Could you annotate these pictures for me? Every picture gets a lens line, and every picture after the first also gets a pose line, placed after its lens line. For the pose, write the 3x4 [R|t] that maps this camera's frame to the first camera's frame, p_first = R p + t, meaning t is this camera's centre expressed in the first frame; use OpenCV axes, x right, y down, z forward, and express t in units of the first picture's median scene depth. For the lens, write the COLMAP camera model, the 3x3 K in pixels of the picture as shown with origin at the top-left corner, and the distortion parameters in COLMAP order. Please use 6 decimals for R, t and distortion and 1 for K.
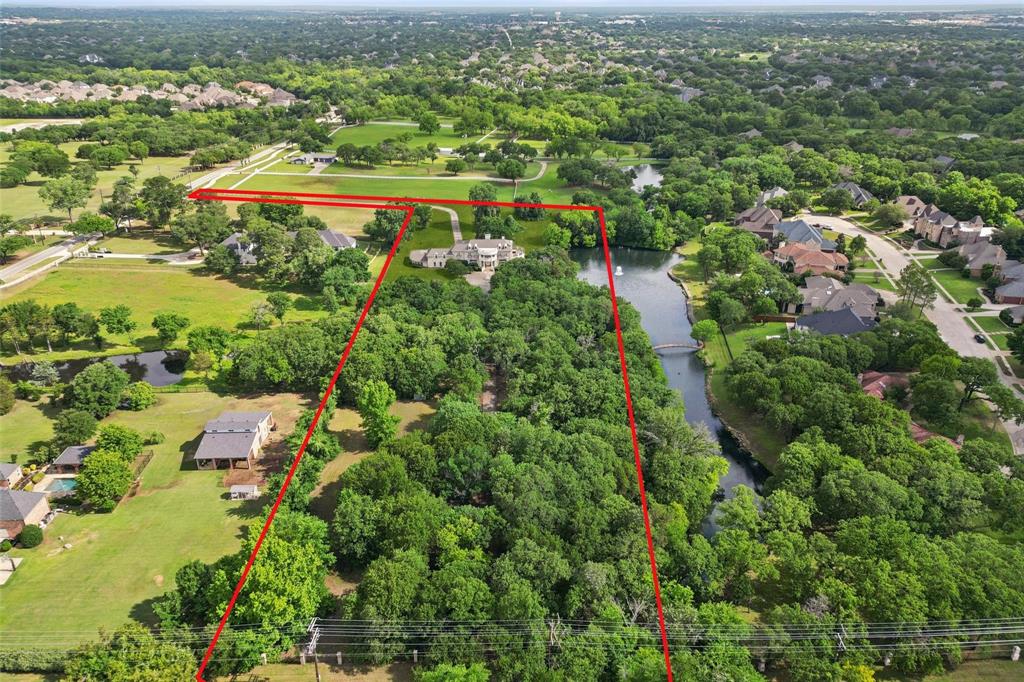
lens RADIAL K [[760.7, 0, 512.0], [0, 760.7, 341.0], [0, 0, 1]] dist [-0.007086, -0.010029]
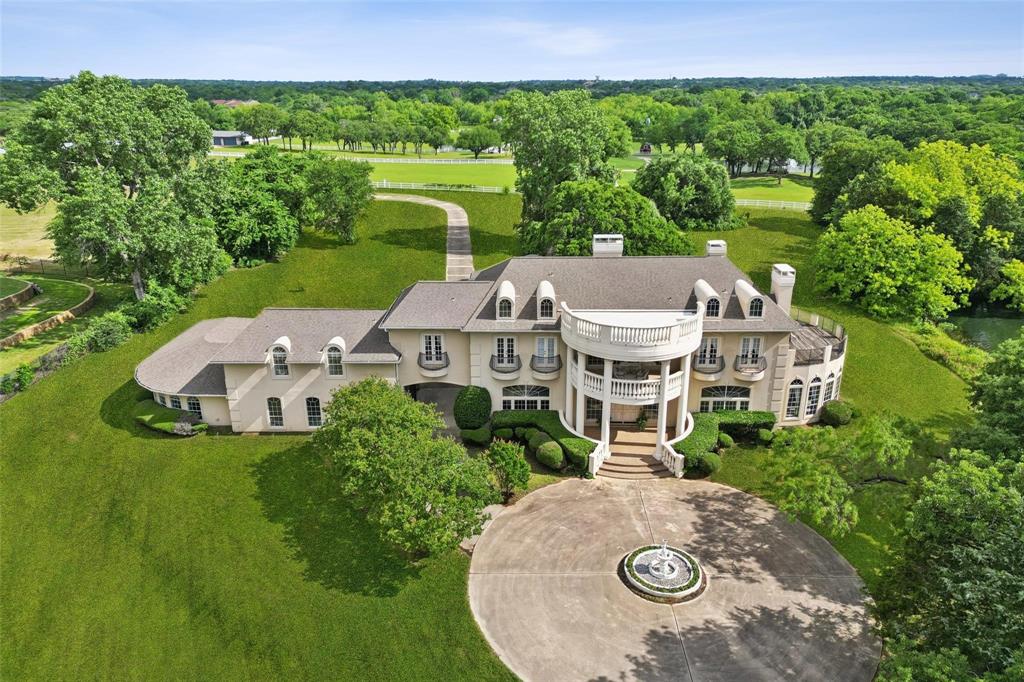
lens RADIAL K [[760.7, 0, 512.0], [0, 760.7, 341.0], [0, 0, 1]] dist [-0.007086, -0.010029]
pose [[0.999063, 0.011640, -0.041675, -0.048039], [-0.015302, 0.995945, -0.088652, -0.102405], [0.040474, 0.089207, 0.995190, 0.849587]]
